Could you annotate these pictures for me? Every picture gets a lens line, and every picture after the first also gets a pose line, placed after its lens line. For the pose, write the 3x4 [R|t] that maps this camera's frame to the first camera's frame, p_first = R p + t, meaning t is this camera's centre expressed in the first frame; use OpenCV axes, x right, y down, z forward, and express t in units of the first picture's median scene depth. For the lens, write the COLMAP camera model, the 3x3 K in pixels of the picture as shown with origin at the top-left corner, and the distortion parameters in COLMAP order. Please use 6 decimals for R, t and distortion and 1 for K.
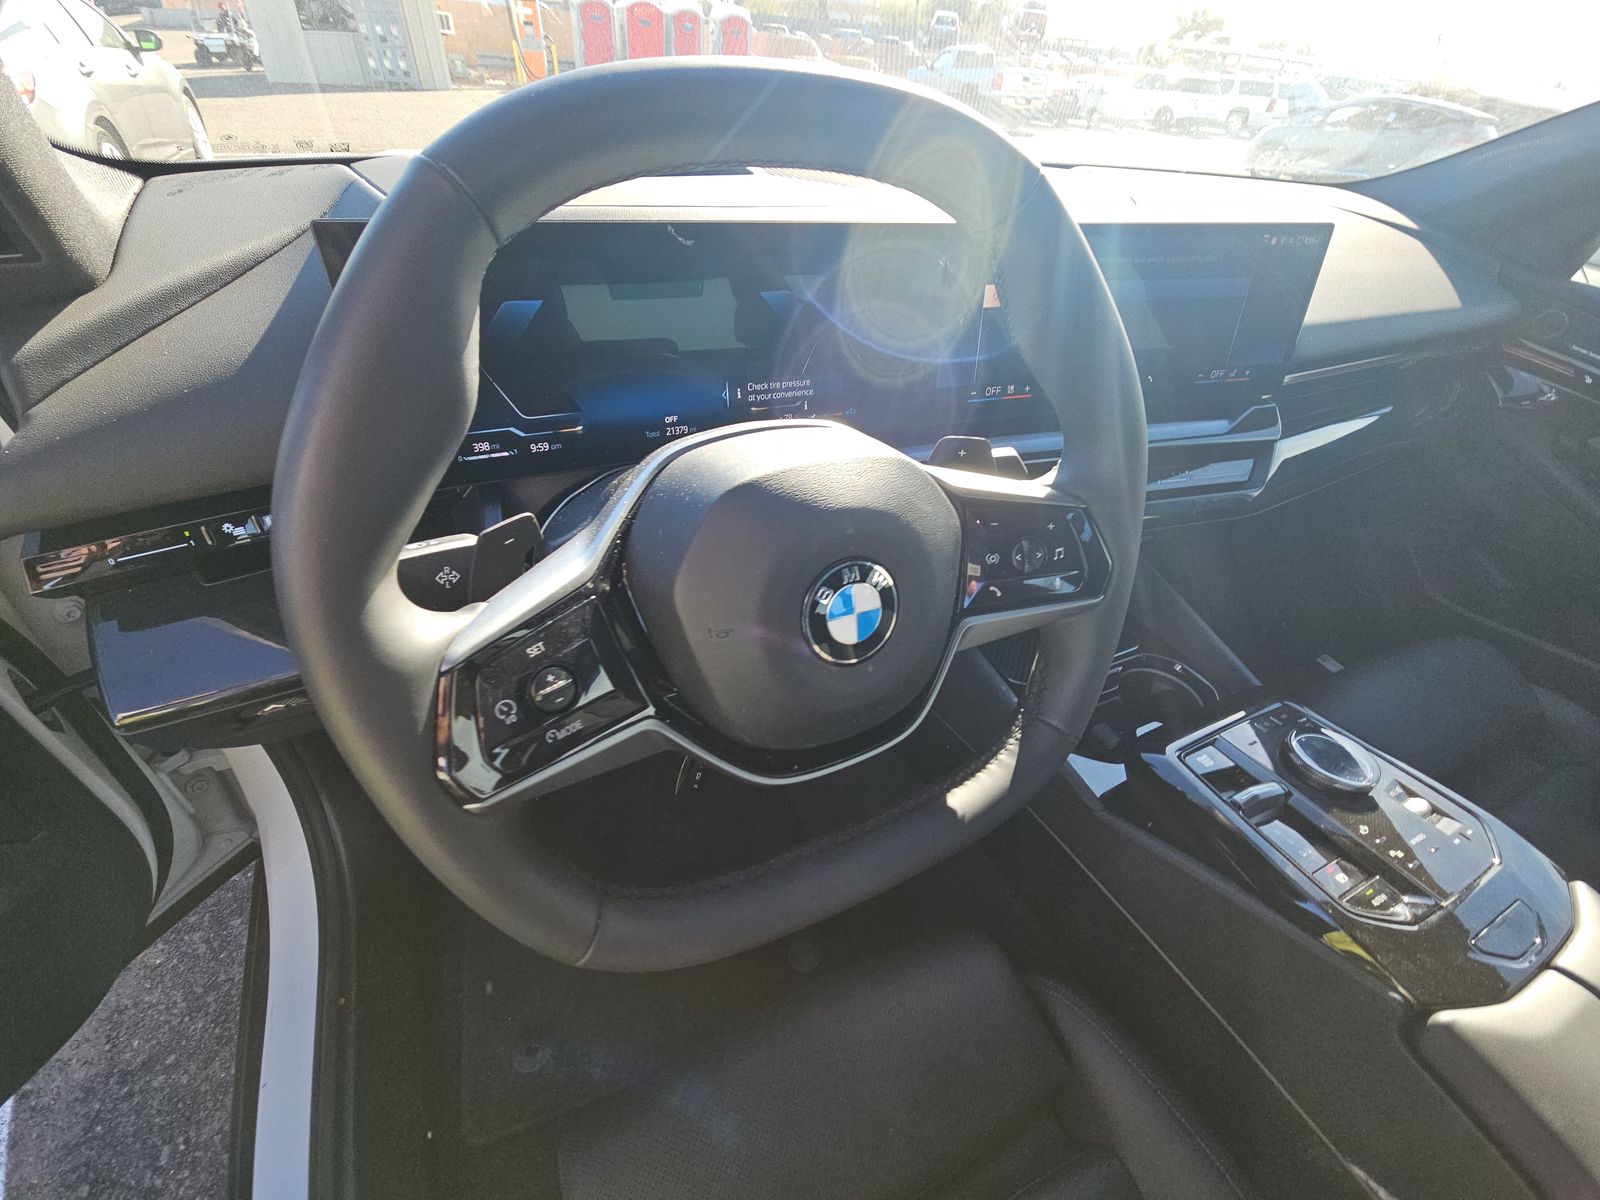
lens RADIAL K [[645.5, 0, 795.3], [0, 645.5, 615.9], [0, 0, 1]] dist [0.034951, -0.022750]
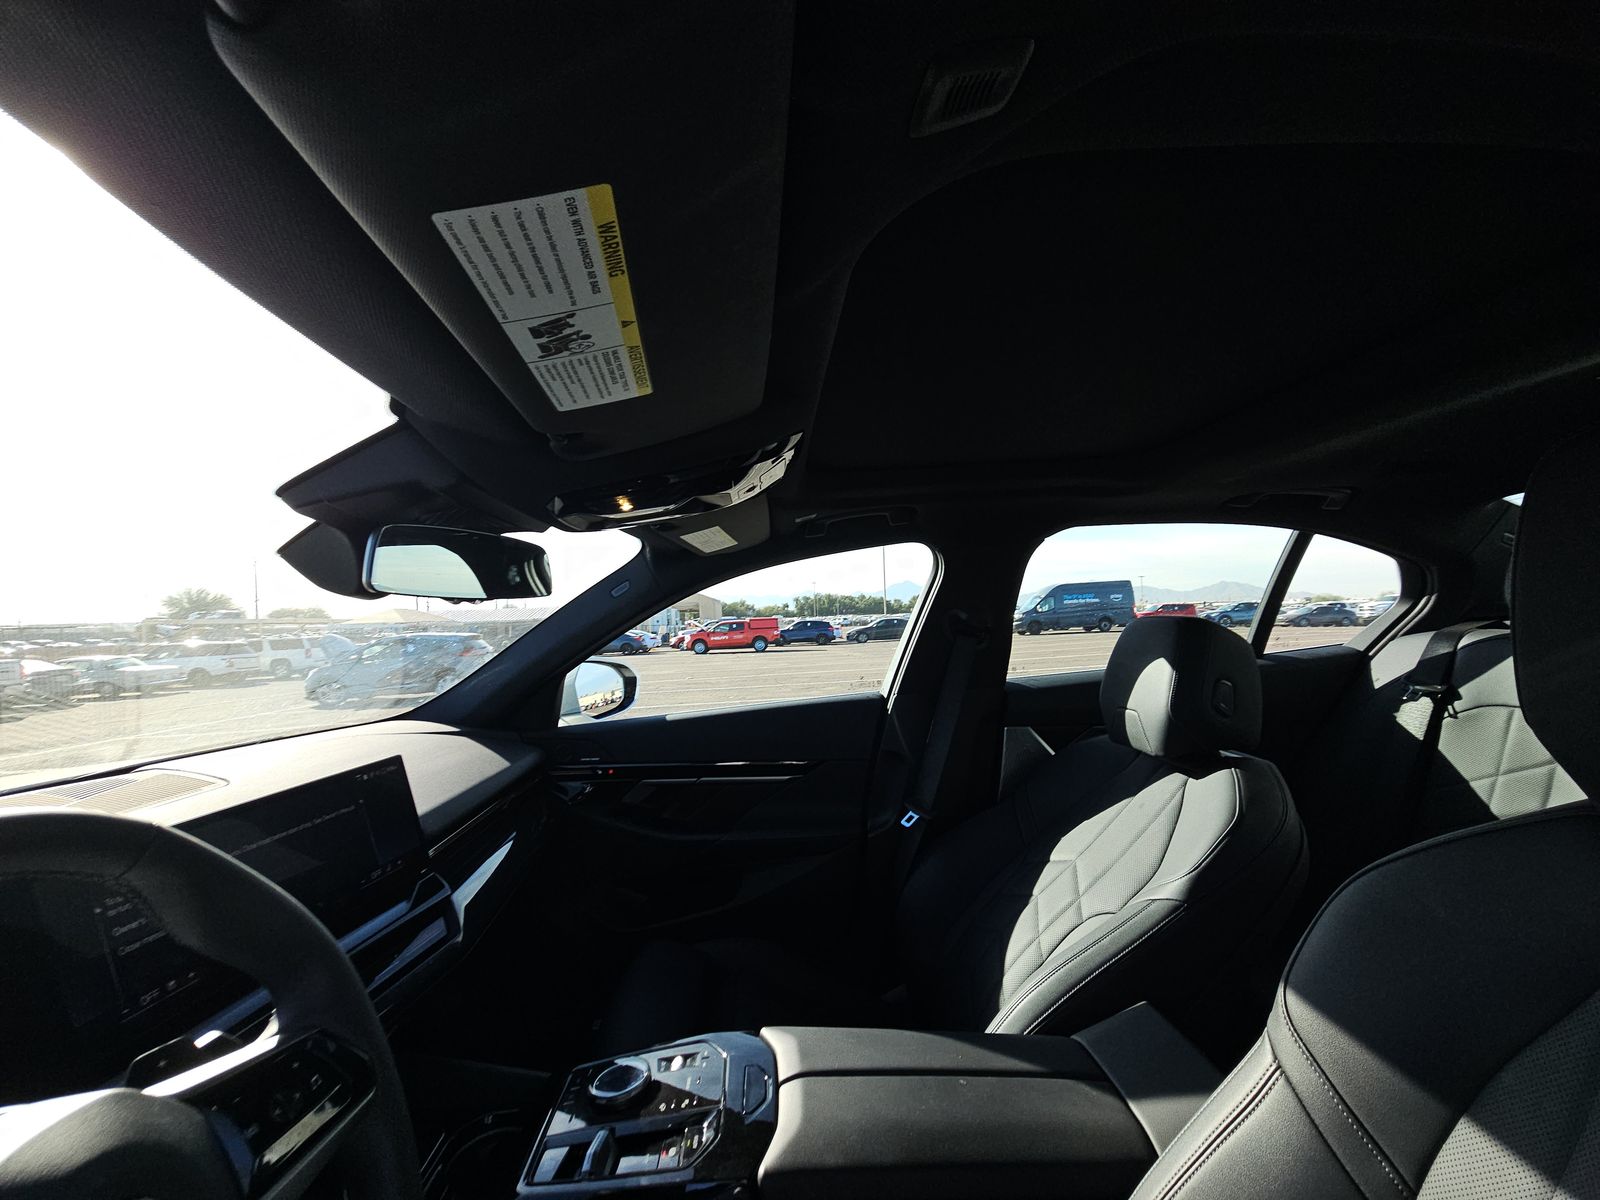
lens RADIAL K [[655.4, 0, 796.1], [0, 655.4, 620.4], [0, 0, 1]] dist [0.001532, -0.000199]
pose [[0.390465, -0.087920, 0.916410, -0.152891], [0.658969, 0.721816, -0.211524, 0.076764], [-0.642882, 0.686478, 0.339781, -0.299689]]
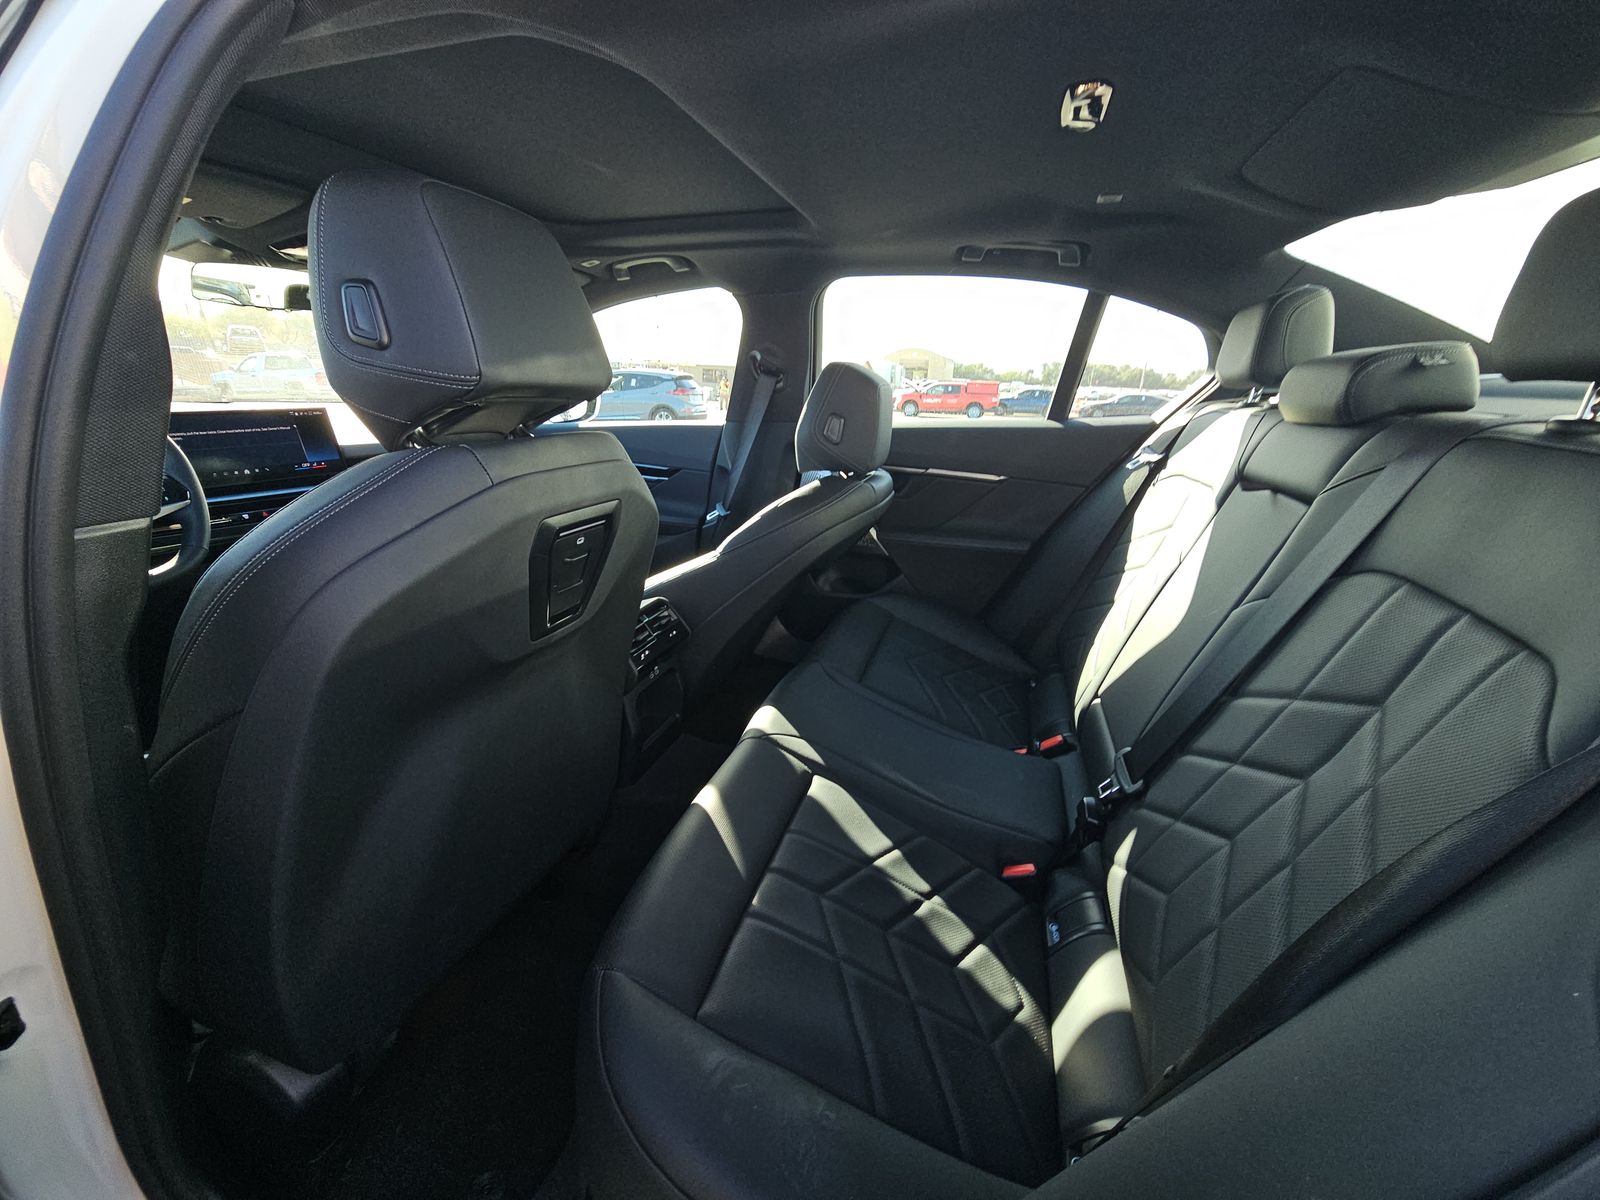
lens RADIAL K [[655.4, 0, 796.1], [0, 655.4, 620.4], [0, 0, 1]] dist [0.001532, -0.000199]
pose [[0.680571, -0.295949, 0.670252, 0.132254], [0.494396, 0.860633, -0.121996, 1.570355], [-0.540736, 0.414397, 0.732038, -1.787763]]
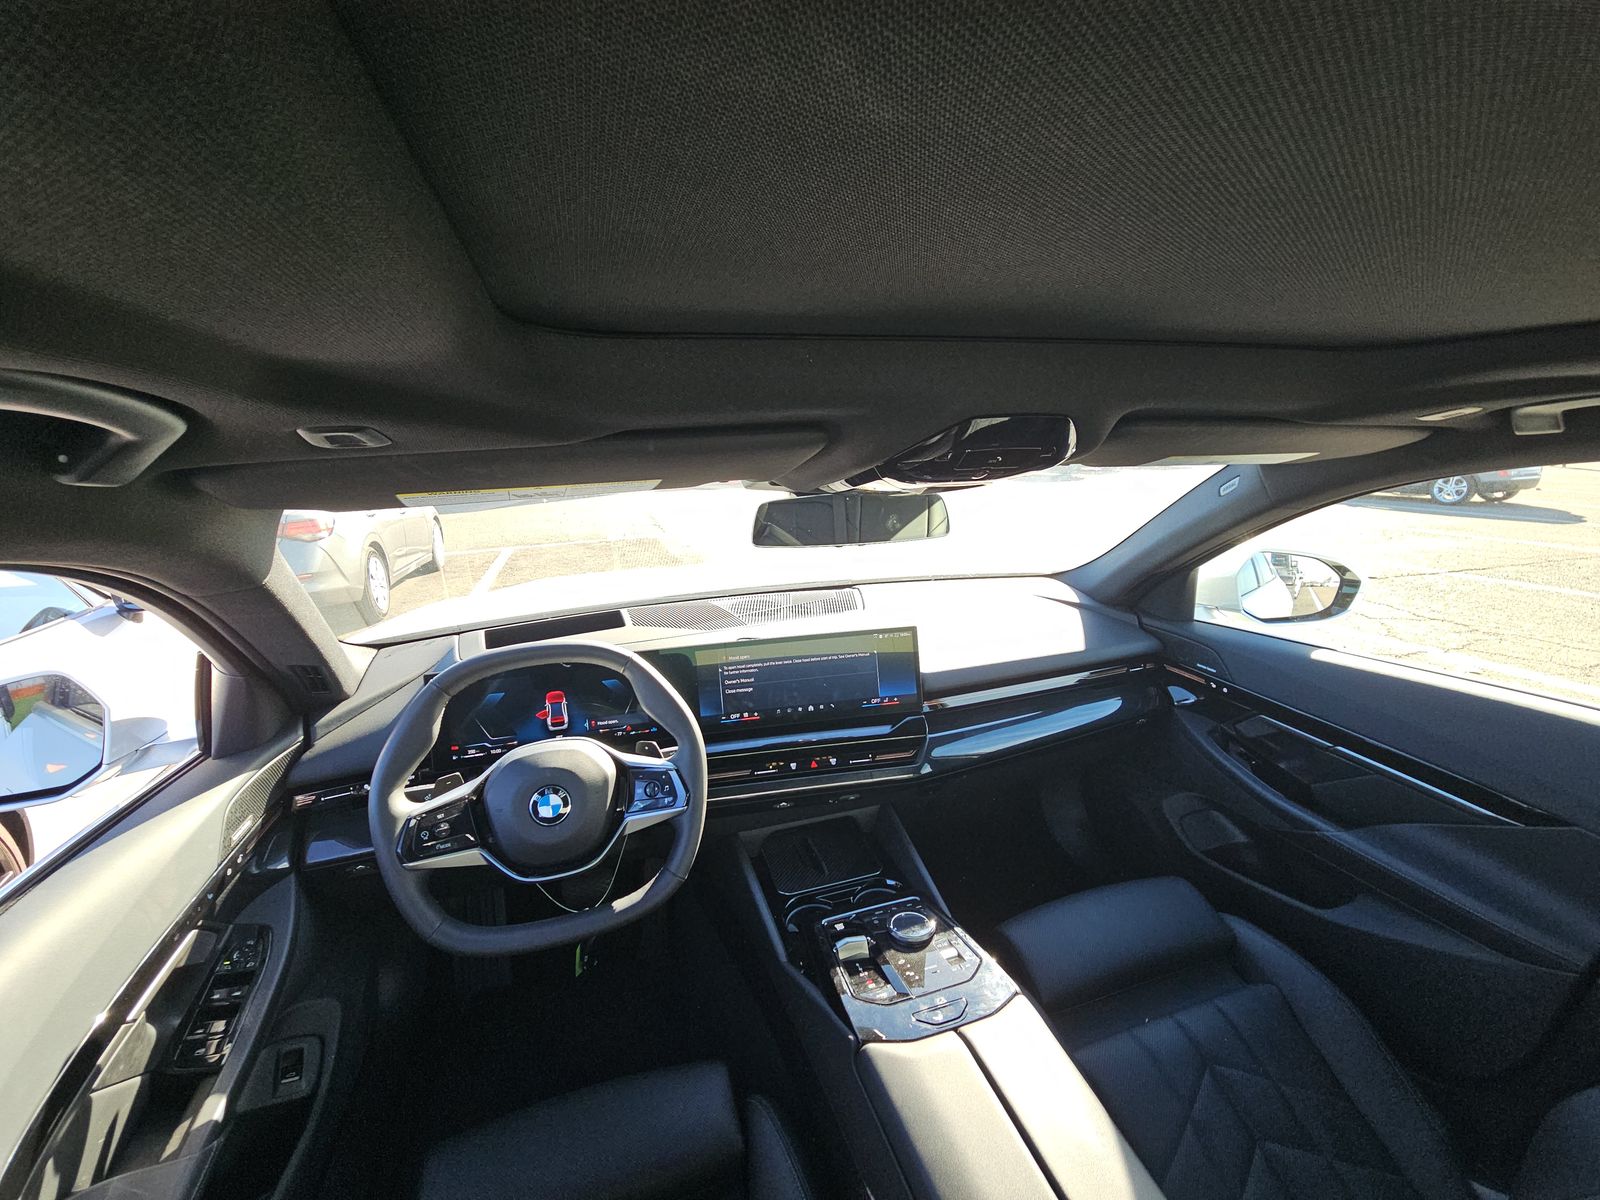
lens RADIAL K [[653.1, 0, 790.1], [0, 653.1, 618.9], [0, 0, 1]] dist [0.000502, -0.000076]
pose [[0.985087, -0.061125, -0.160832, 0.899577], [-0.015110, 0.900420, -0.434759, 0.267364], [0.171391, 0.430706, 0.886069, -0.928378]]
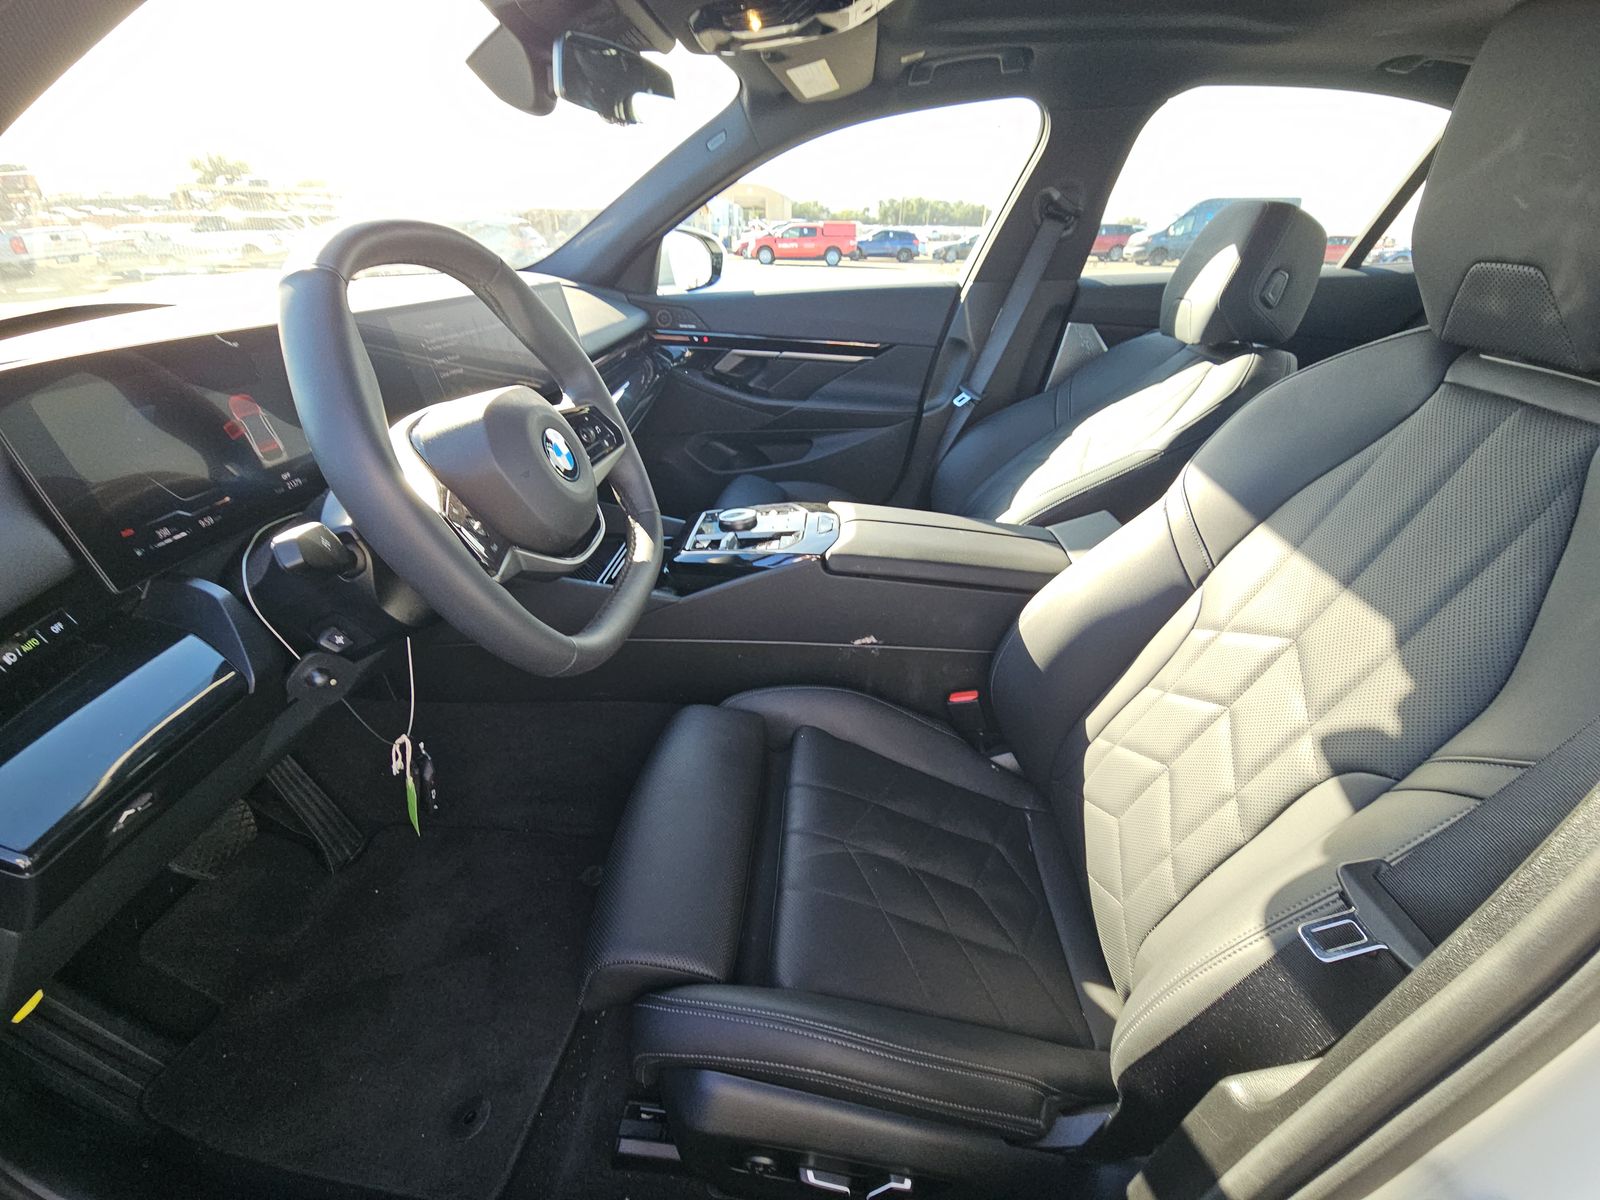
lens RADIAL K [[653.1, 0, 790.1], [0, 653.1, 618.9], [0, 0, 1]] dist [0.000502, -0.000076]
pose [[0.496056, -0.498209, 0.711137, -0.714124], [0.587414, 0.795695, 0.147697, 0.292063], [-0.639433, 0.344466, 0.687364, -0.382516]]
